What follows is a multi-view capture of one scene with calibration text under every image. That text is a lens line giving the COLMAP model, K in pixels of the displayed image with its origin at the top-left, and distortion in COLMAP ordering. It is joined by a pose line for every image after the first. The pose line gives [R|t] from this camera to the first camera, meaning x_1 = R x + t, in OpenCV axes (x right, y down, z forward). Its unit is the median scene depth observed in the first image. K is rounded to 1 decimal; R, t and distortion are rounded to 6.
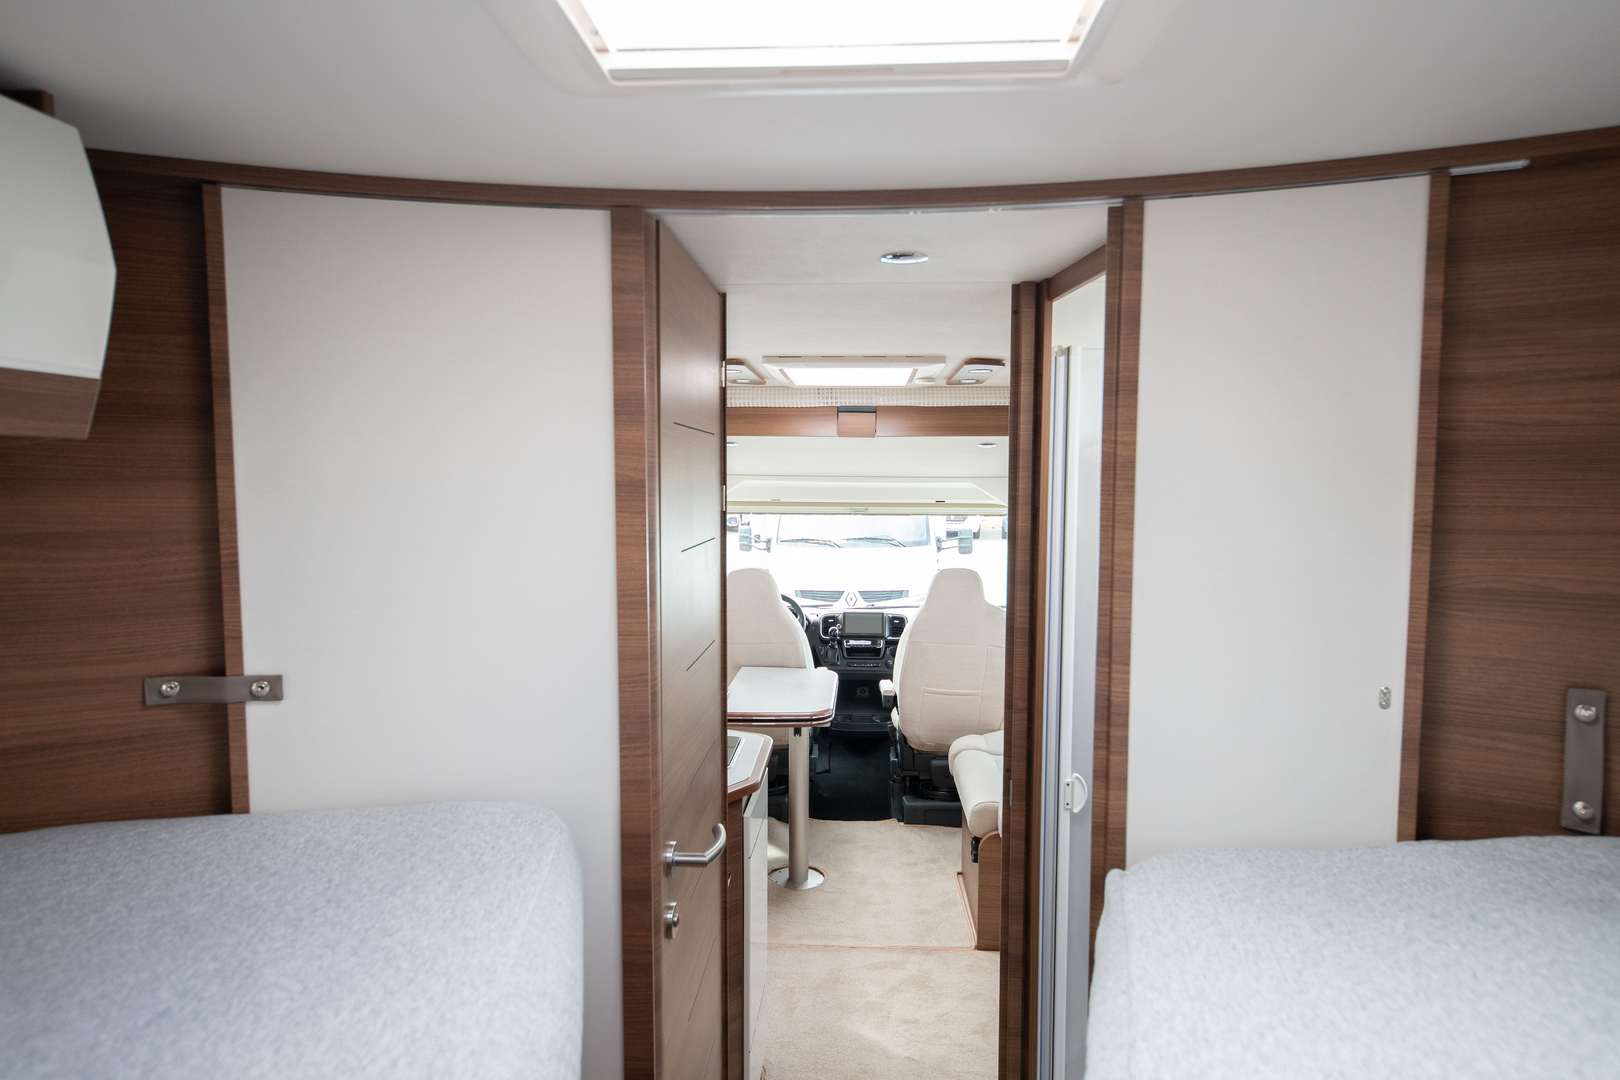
lens RADIAL K [[931.9, 0, 811.0], [0, 931.9, 541.8], [0, 0, 1]] dist [0.017654, -0.000973]
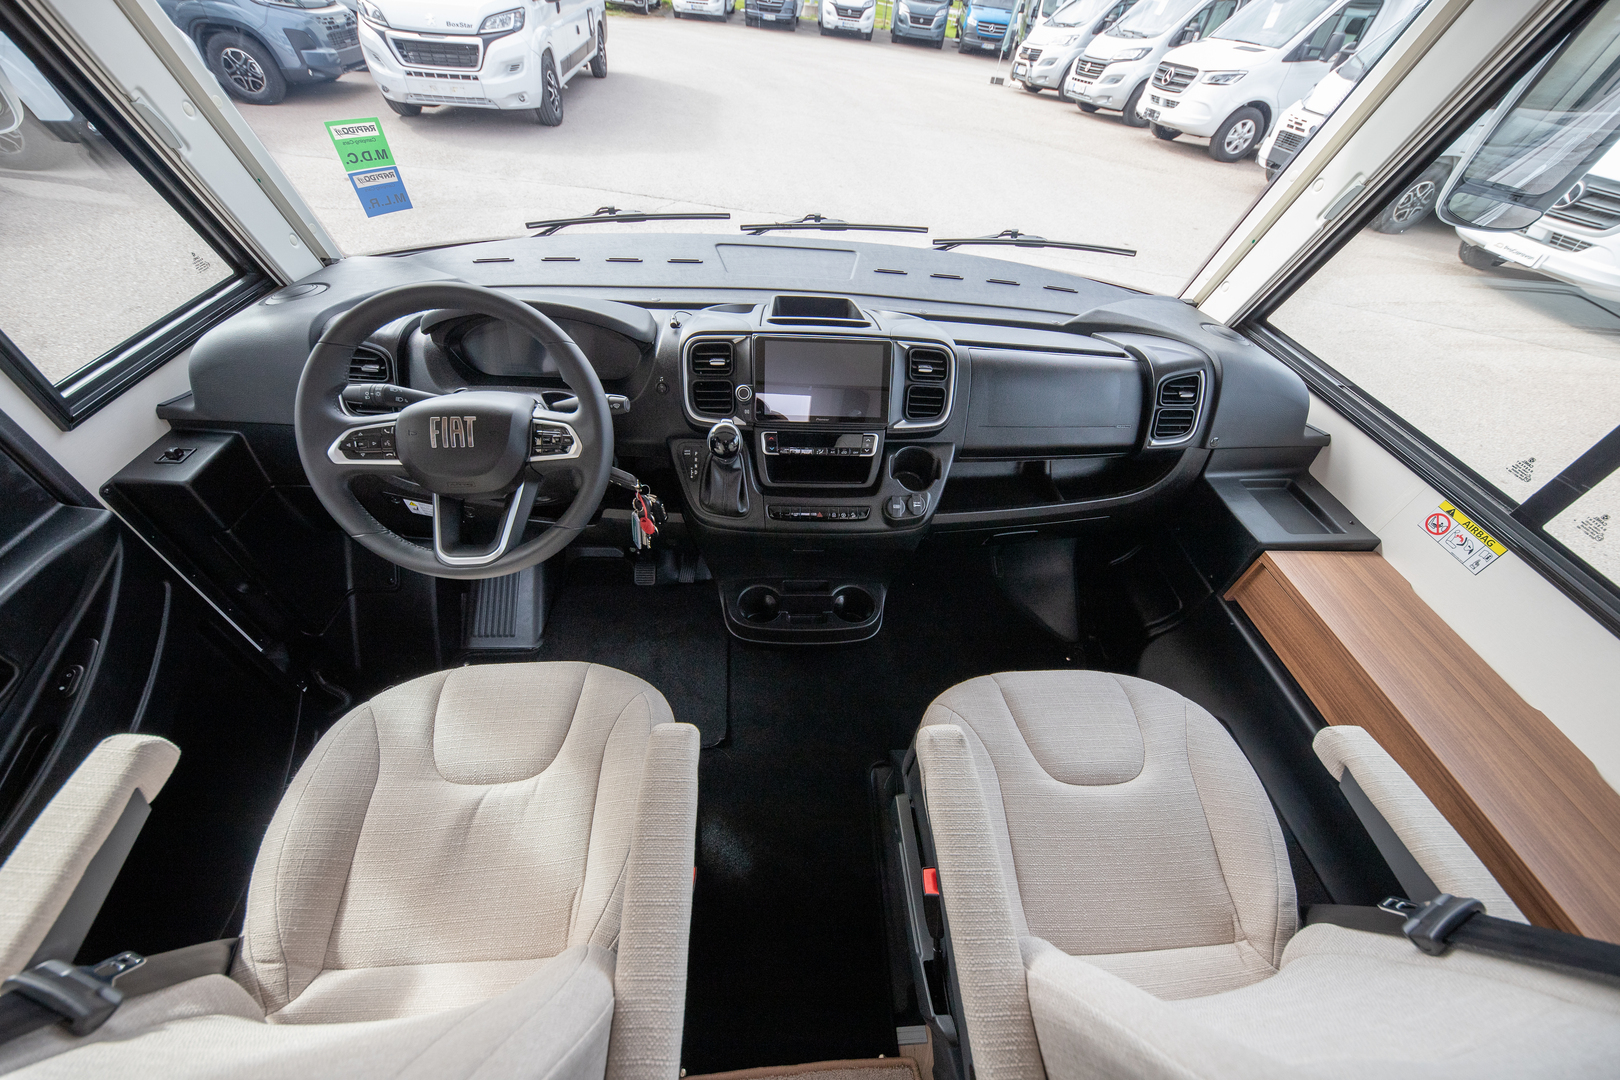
lens RADIAL K [[559.3, 0, 811.3], [0, 559.3, 539.4], [0, 0, 1]] dist [-0.002747, -0.000183]
pose [[0.990826, -0.038479, 0.129552, 0.025825], [-0.057977, 0.744894, 0.664659, 0.004465], [-0.122078, -0.666073, 0.735829, 0.817642]]
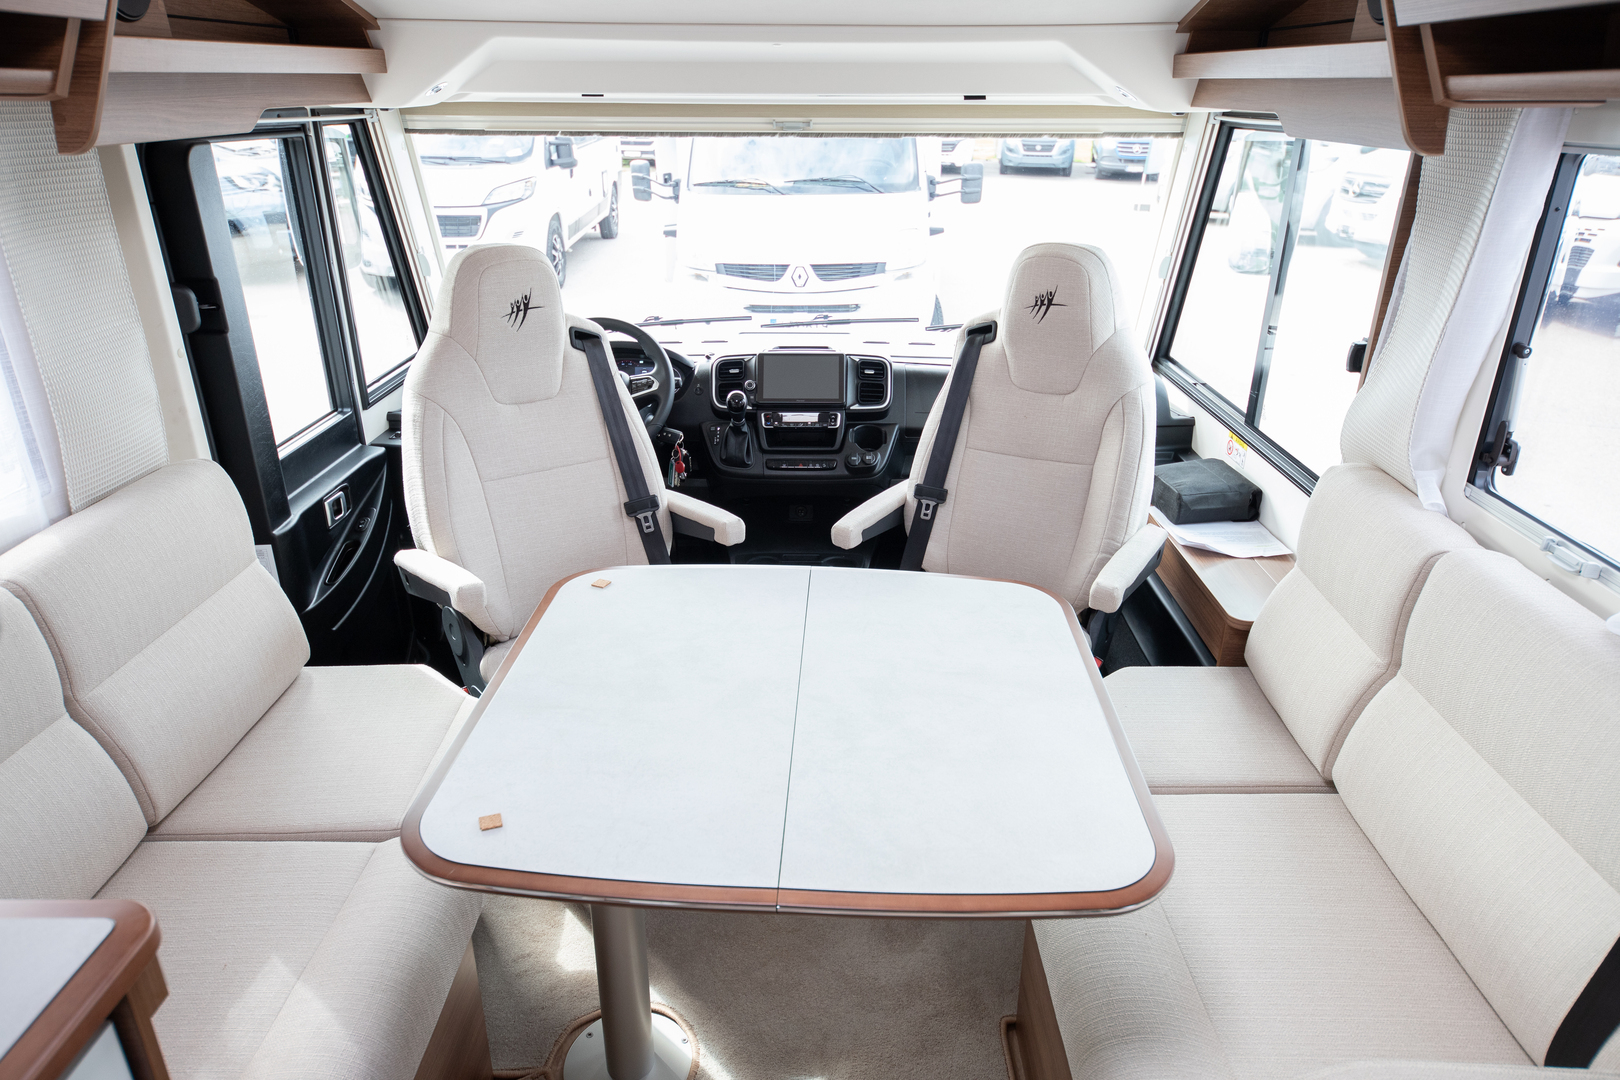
lens RADIAL K [[1046.3, 0, 809.3], [0, 1046.3, 545.0], [0, 0, 1]] dist [0.013875, 0.001659]
pose [[0.999183, -0.019792, 0.035249, 0.039158], [0.007061, 0.943995, 0.329884, -0.008703], [-0.039804, -0.329365, 0.943363, 0.455534]]
